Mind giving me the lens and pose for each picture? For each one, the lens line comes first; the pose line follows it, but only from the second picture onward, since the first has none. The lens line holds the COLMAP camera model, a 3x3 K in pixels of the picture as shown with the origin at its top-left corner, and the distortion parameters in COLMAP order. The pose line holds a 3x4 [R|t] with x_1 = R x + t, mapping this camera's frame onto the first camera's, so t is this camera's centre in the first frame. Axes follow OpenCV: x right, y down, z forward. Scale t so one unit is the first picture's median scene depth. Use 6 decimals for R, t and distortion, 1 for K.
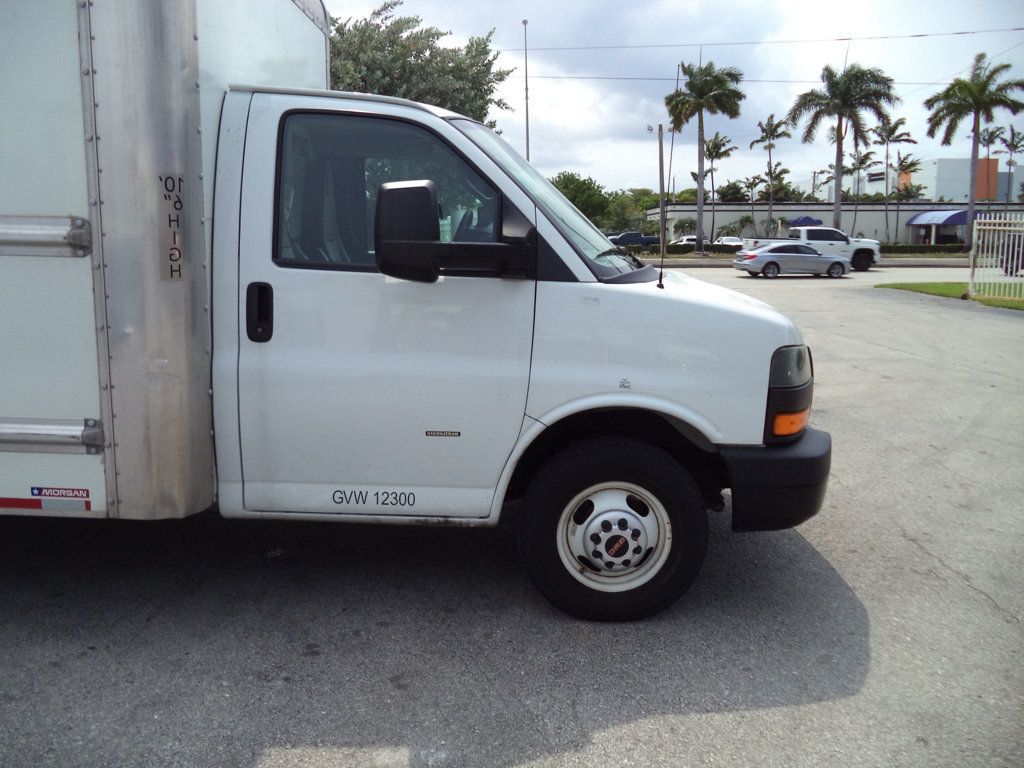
lens RADIAL K [[819.1, 0, 512.0], [0, 819.1, 384.0], [0, 0, 1]] dist [-0.014859, -0.014207]
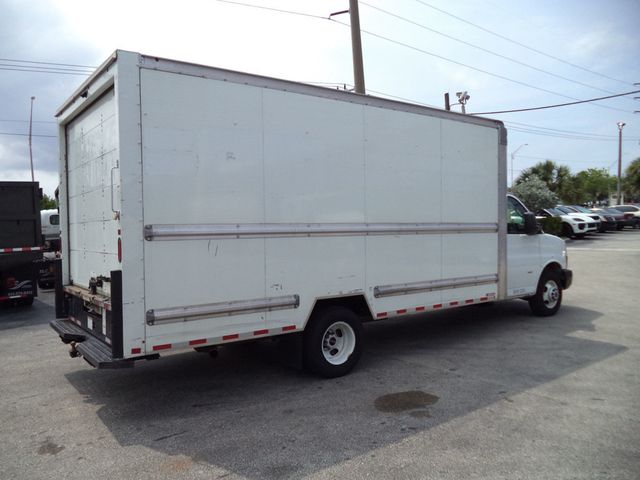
lens RADIAL K [[520.8, 0, 321.9], [0, 520.8, 237.4], [0, 0, 1]] dist [-0.010202, -0.015591]
pose [[0.799662, -0.049240, 0.598429, -2.471552], [0.146457, 0.982526, -0.114861, 0.032649], [-0.582316, 0.179494, 0.792900, -0.480779]]
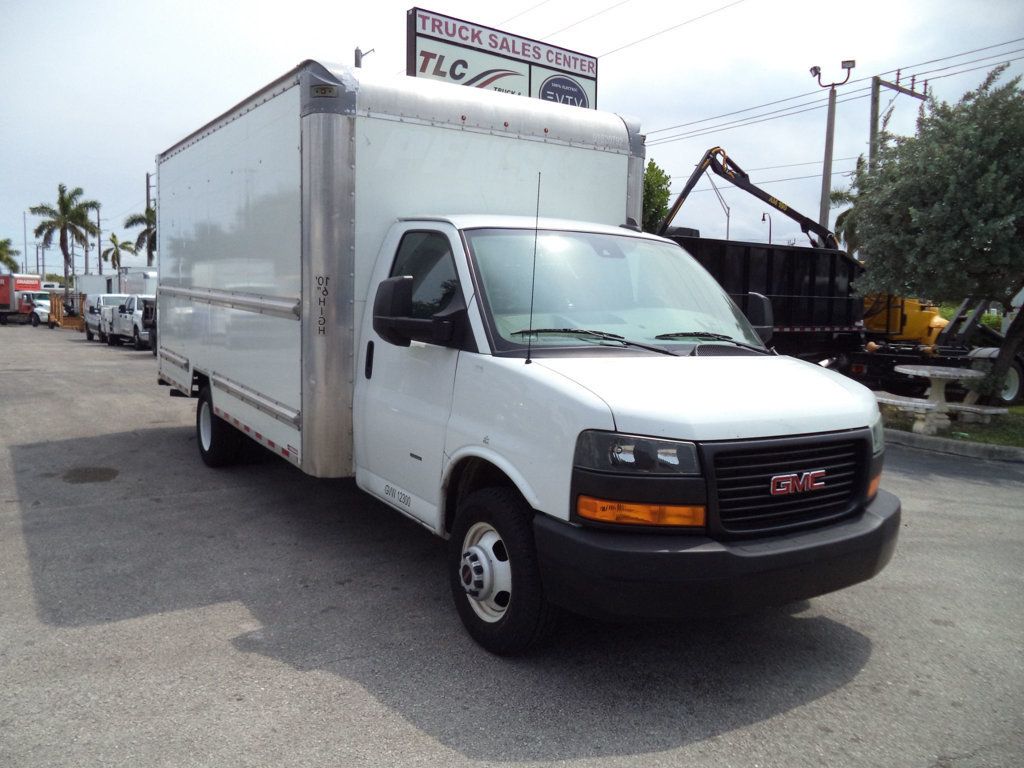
lens RADIAL K [[833.2, 0, 515.0], [0, 833.2, 379.8], [0, 0, 1]] dist [-0.010202, -0.015591]
pose [[0.543555, 0.089539, -0.834584, 1.160342], [-0.180263, 0.983547, -0.011883, -0.079445], [0.819788, 0.156904, 0.550753, 0.349637]]
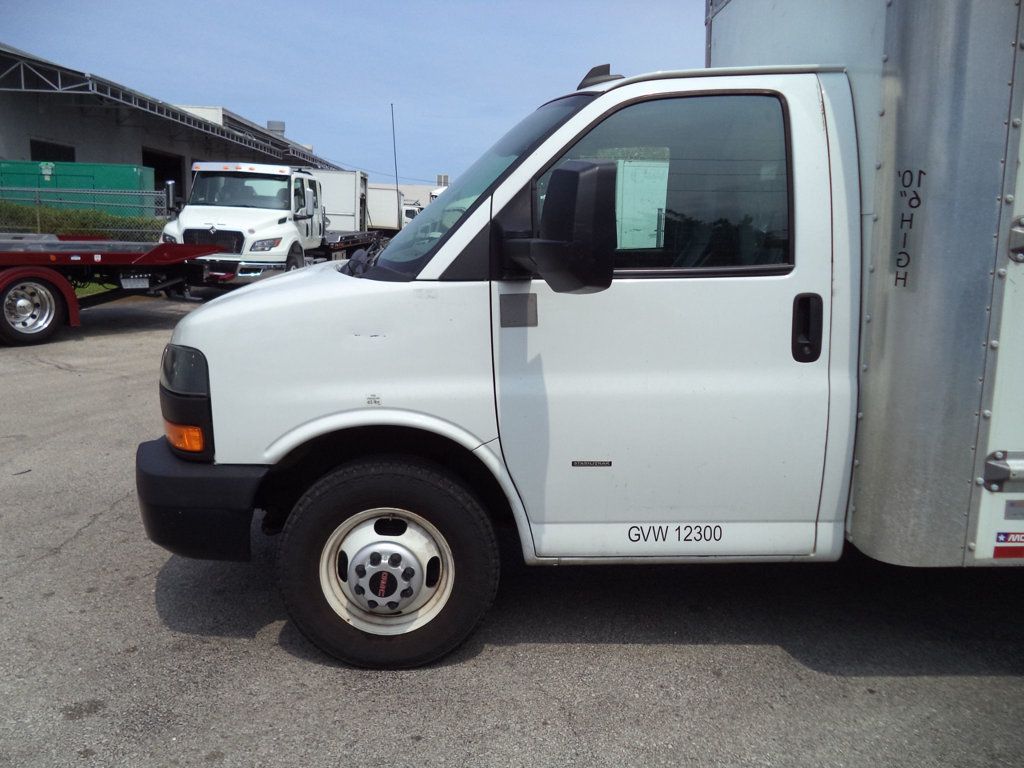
lens RADIAL K [[824.8, 0, 527.2], [0, 824.8, 383.2], [0, 0, 1]] dist [-0.017030, 0.000127]
pose [[-0.998350, -0.026718, -0.050832, 0.028623], [-0.043351, 0.931176, 0.361983, -0.449105], [0.037662, 0.363589, -0.930798, 2.439638]]
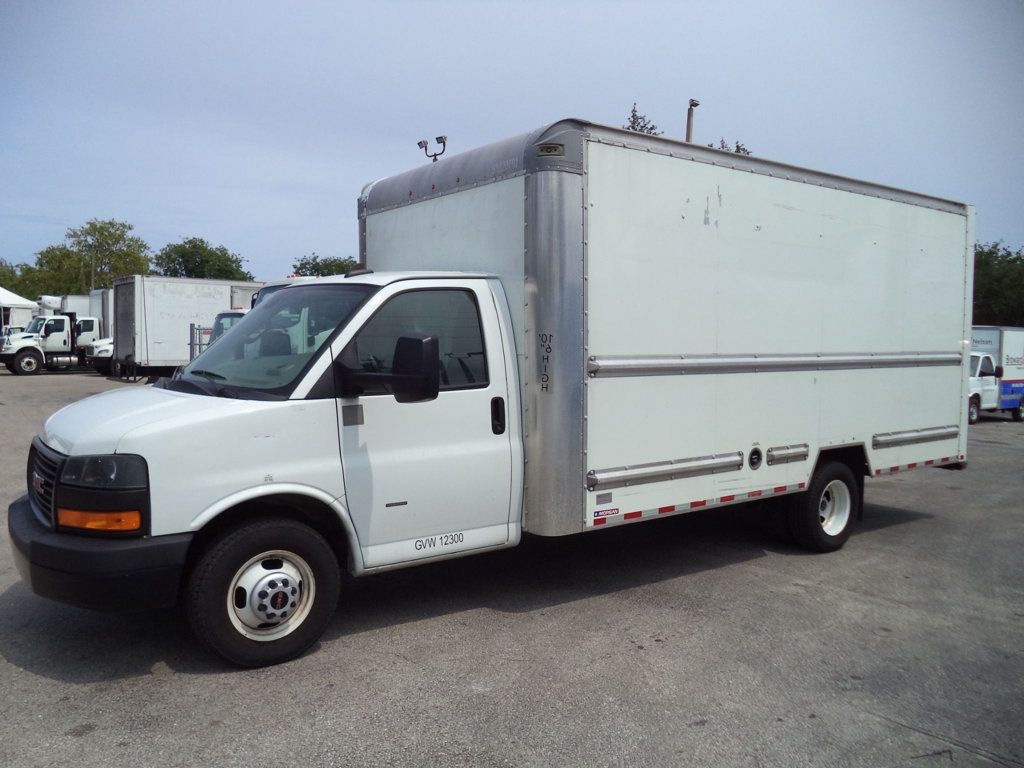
lens RADIAL K [[819.1, 0, 512.0], [0, 819.1, 384.0], [0, 0, 1]] dist [-0.014859, -0.014207]
pose [[-0.796912, 0.002202, -0.604091, 0.621607], [-0.139056, 0.972471, 0.186987, -0.561076], [0.587873, 0.233015, -0.774667, 2.849145]]
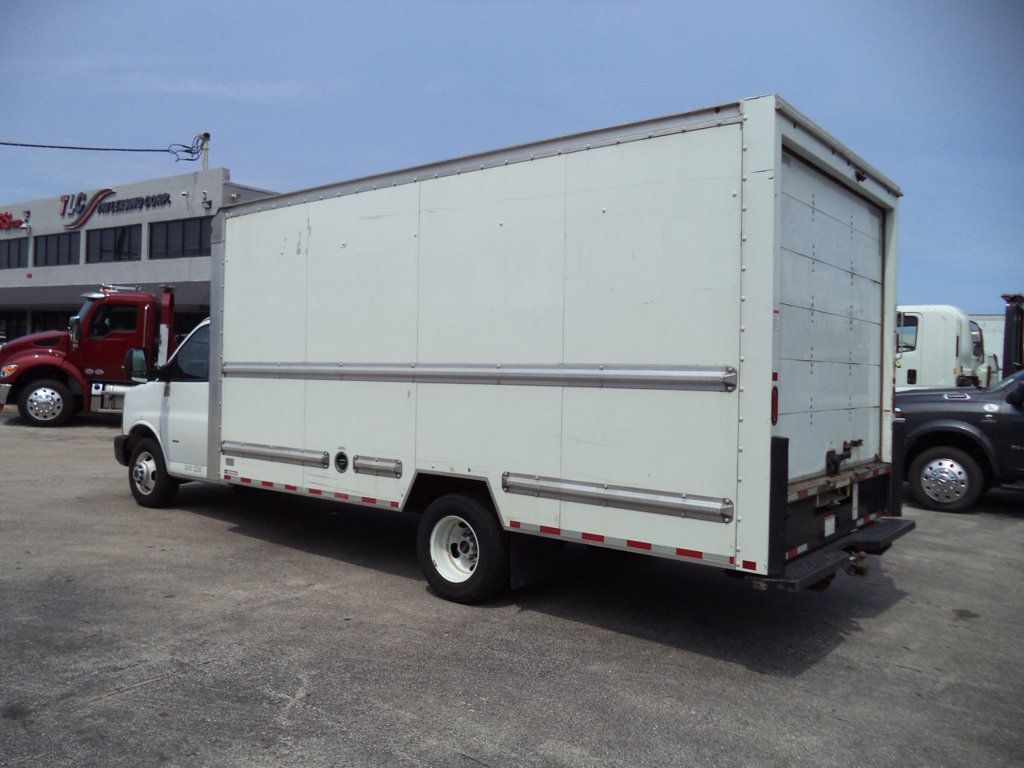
lens RADIAL K [[829.1, 0, 516.4], [0, 829.1, 380.6], [0, 0, 1]] dist [-0.023348, -0.003130]
pose [[-0.785678, -0.047009, 0.616846, -2.598012], [0.075792, 0.982283, 0.171395, -0.628456], [-0.613975, 0.181413, -0.768196, 3.011305]]
